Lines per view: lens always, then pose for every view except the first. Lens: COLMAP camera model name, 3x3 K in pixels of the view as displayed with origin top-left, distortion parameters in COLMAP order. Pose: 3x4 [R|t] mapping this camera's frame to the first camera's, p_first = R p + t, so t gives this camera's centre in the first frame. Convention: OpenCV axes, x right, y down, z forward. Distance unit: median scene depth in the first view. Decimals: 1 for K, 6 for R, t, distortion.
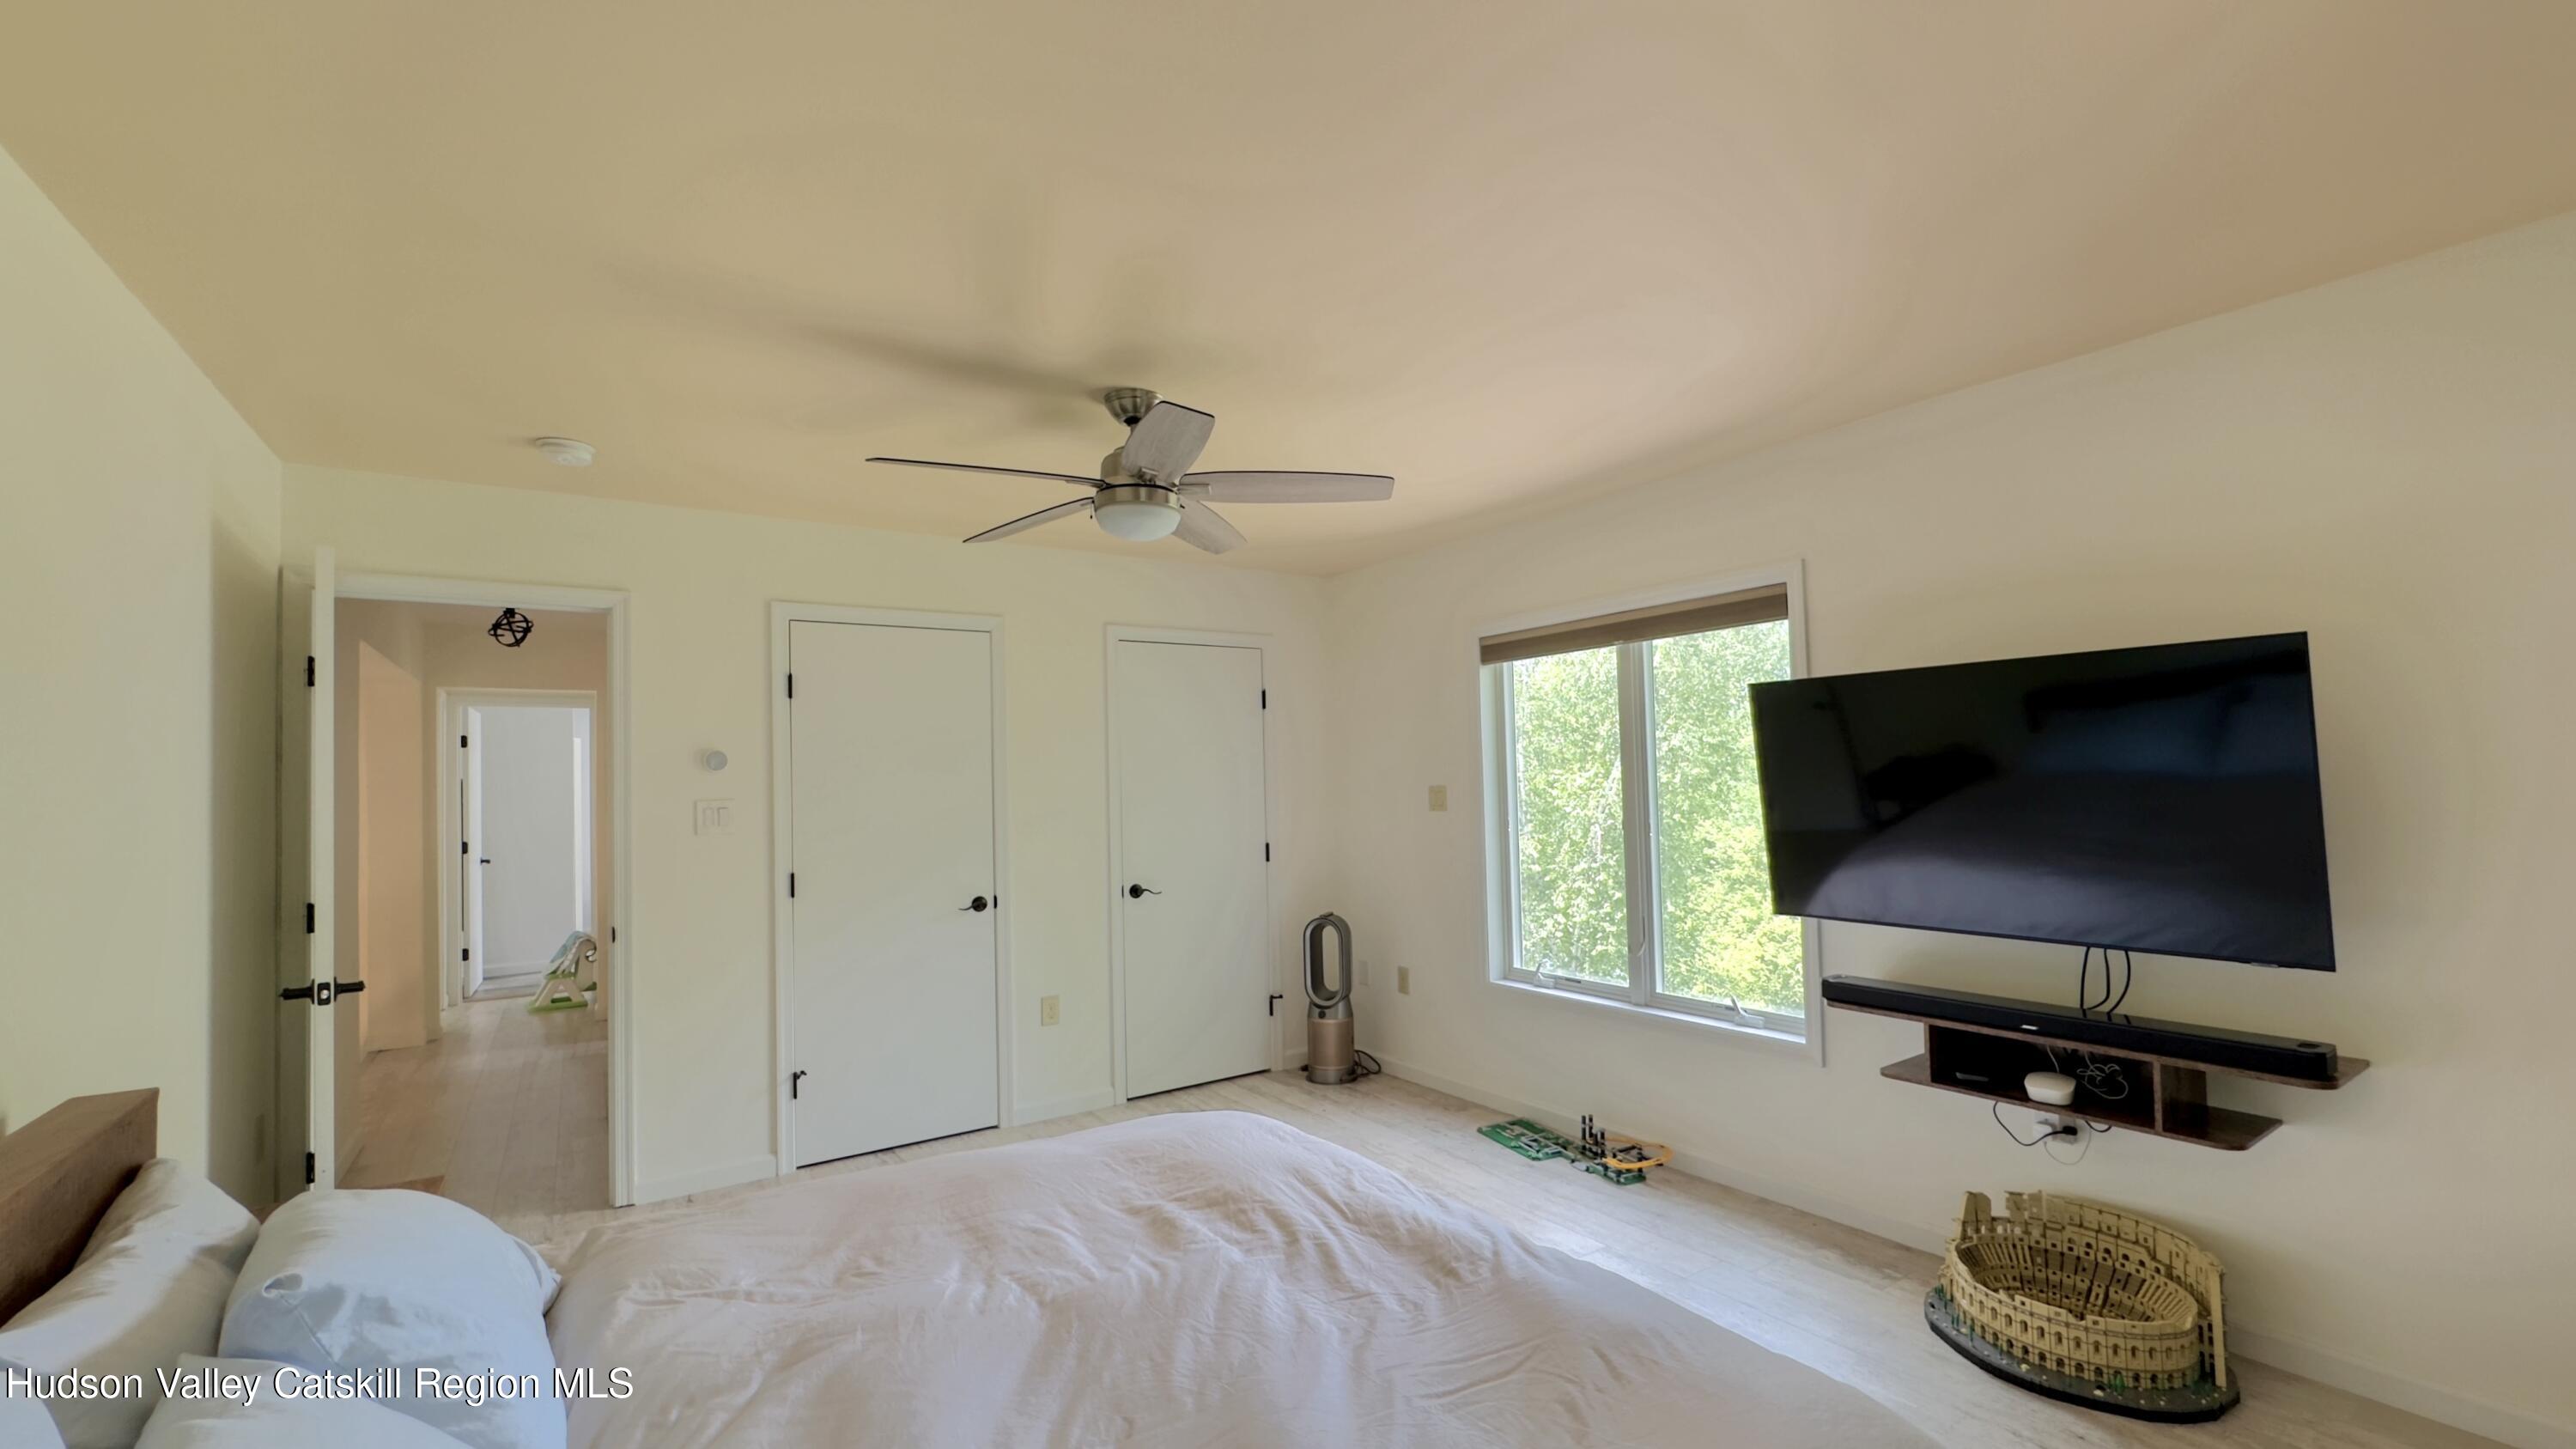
lens RADIAL K [[1060.1, 0, 1254.9], [0, 1060.1, 746.3], [0, 0, 1]] dist [0.000327, 0.000037]
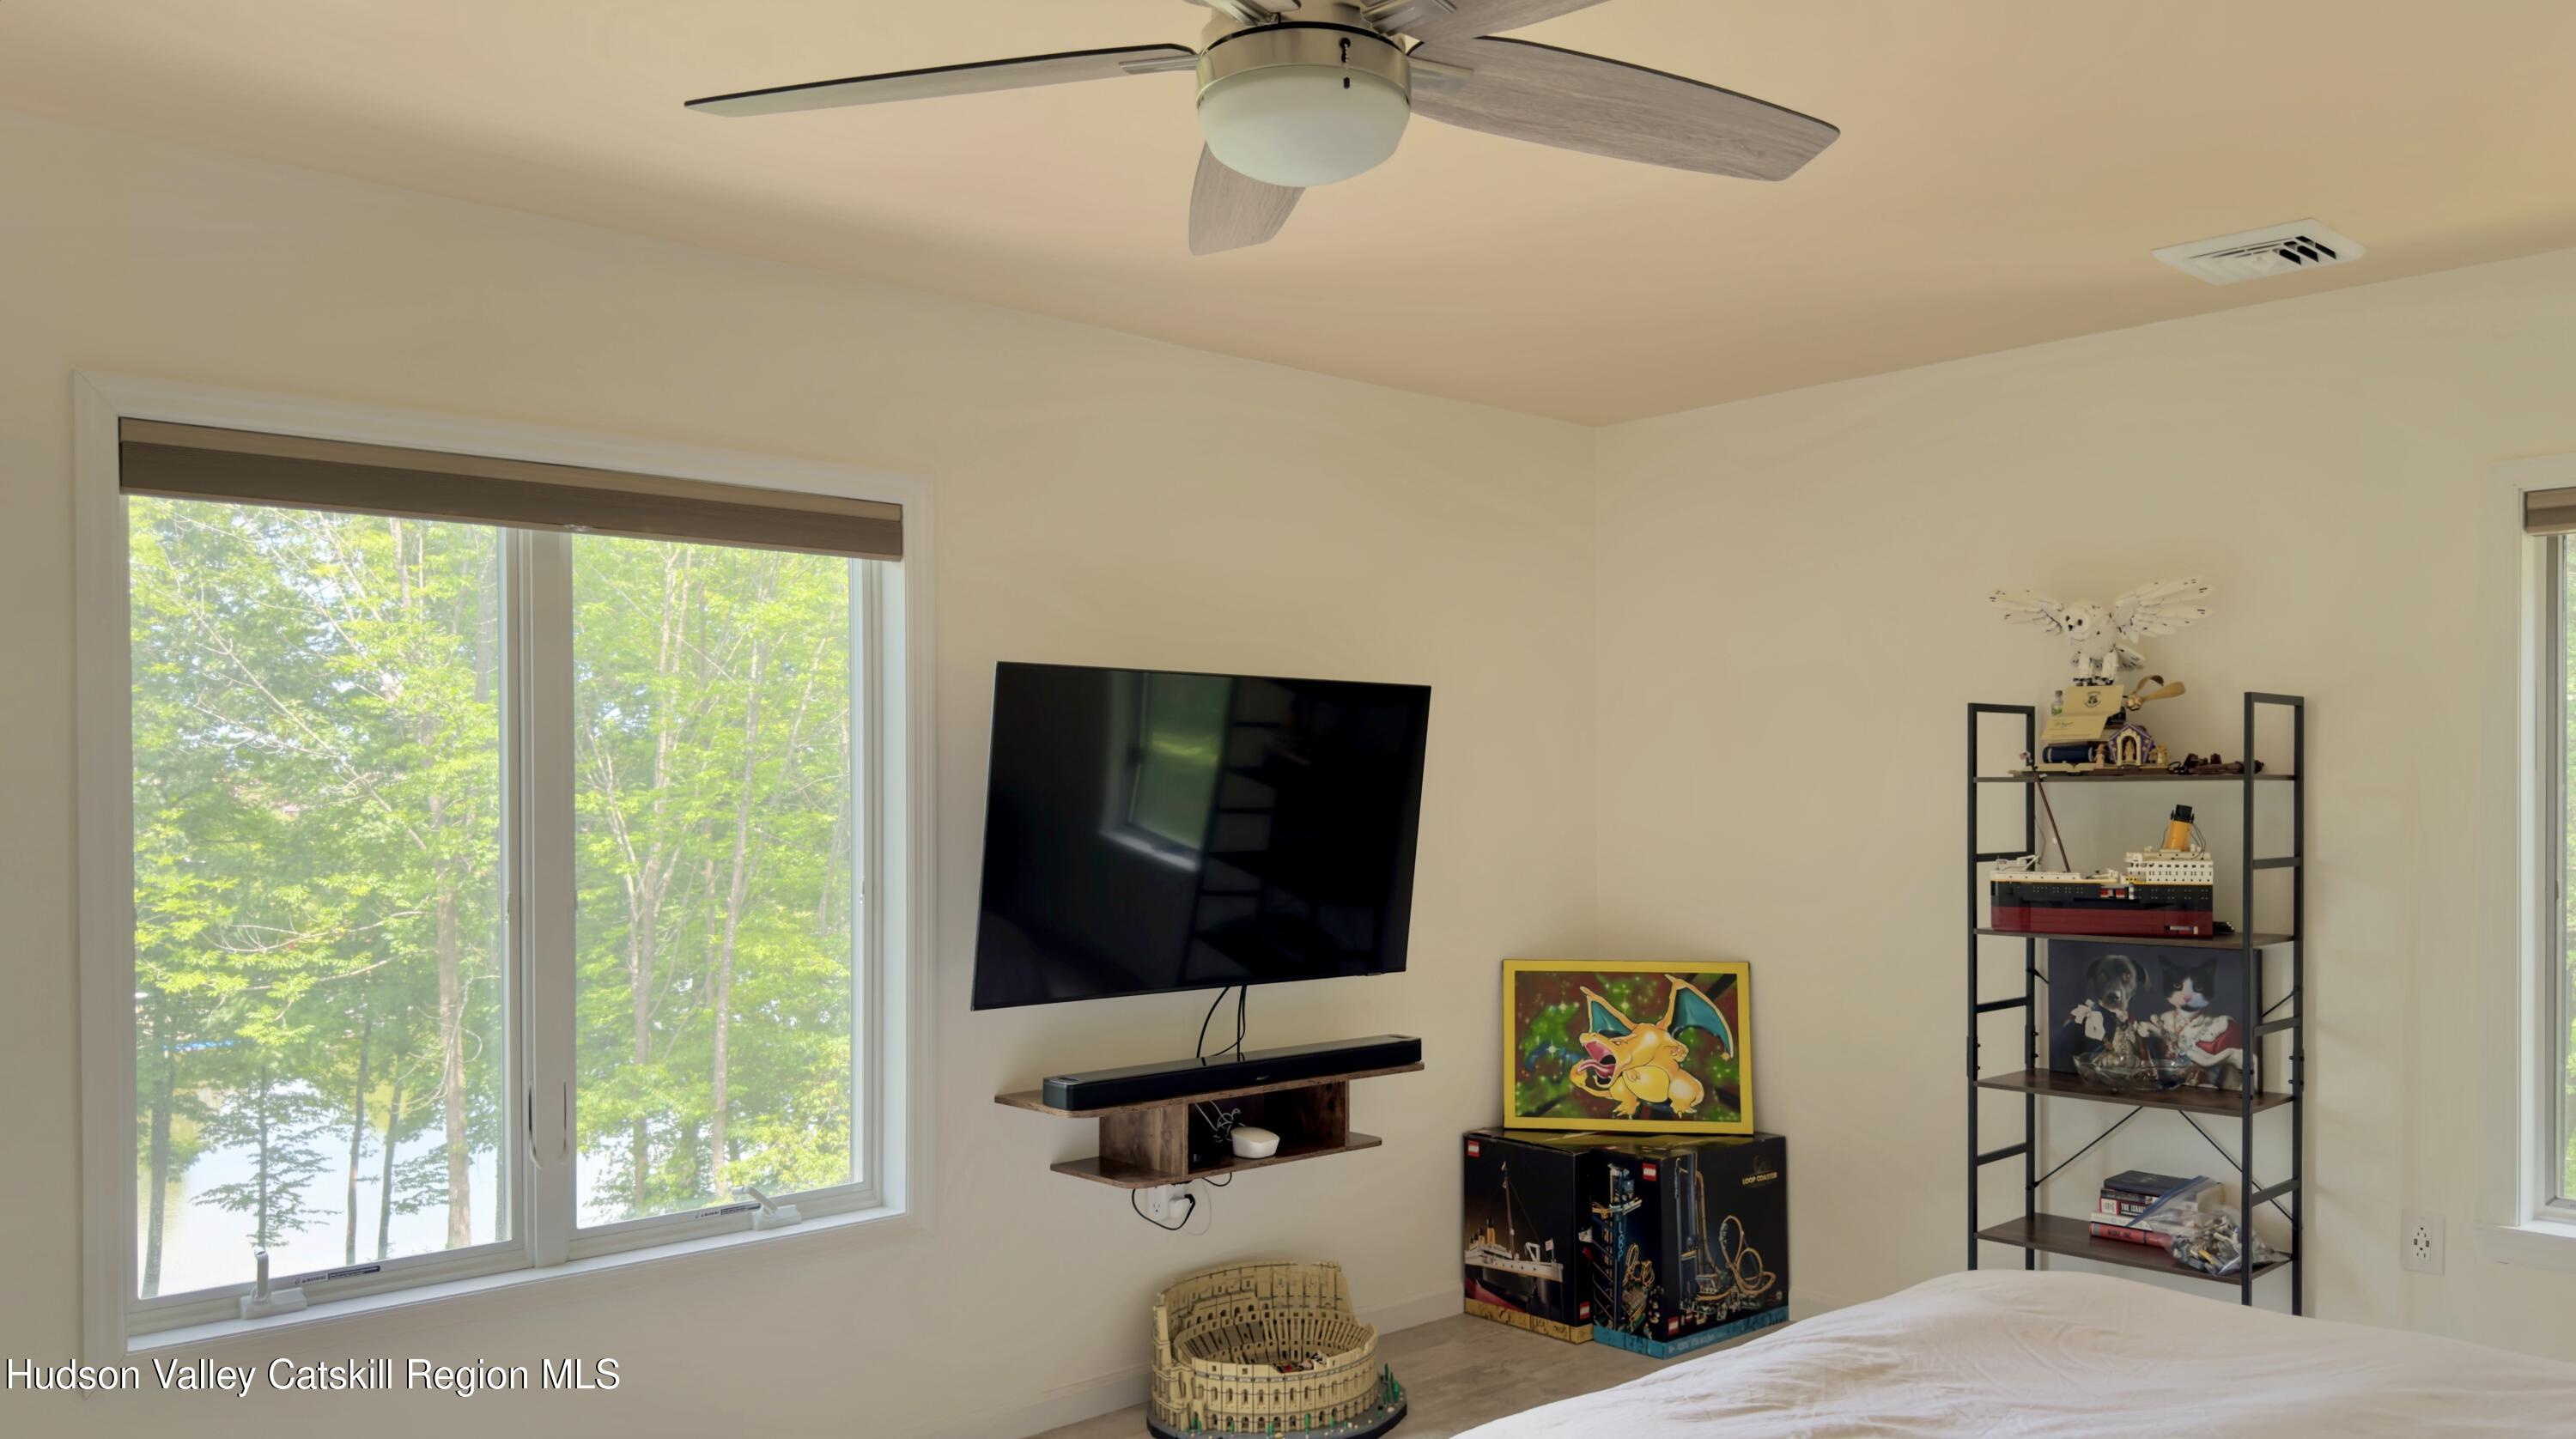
lens RADIAL K [[1951.1, 0, 1288.0], [0, 1951.1, 719.5], [0, 0, 1]] dist [-0.002834, -0.002990]
pose [[-0.180830, 0.066447, 0.981267, -0.954434], [-0.026487, 0.997024, -0.072395, 0.077908], [-0.983158, -0.039082, -0.178532, 1.301109]]
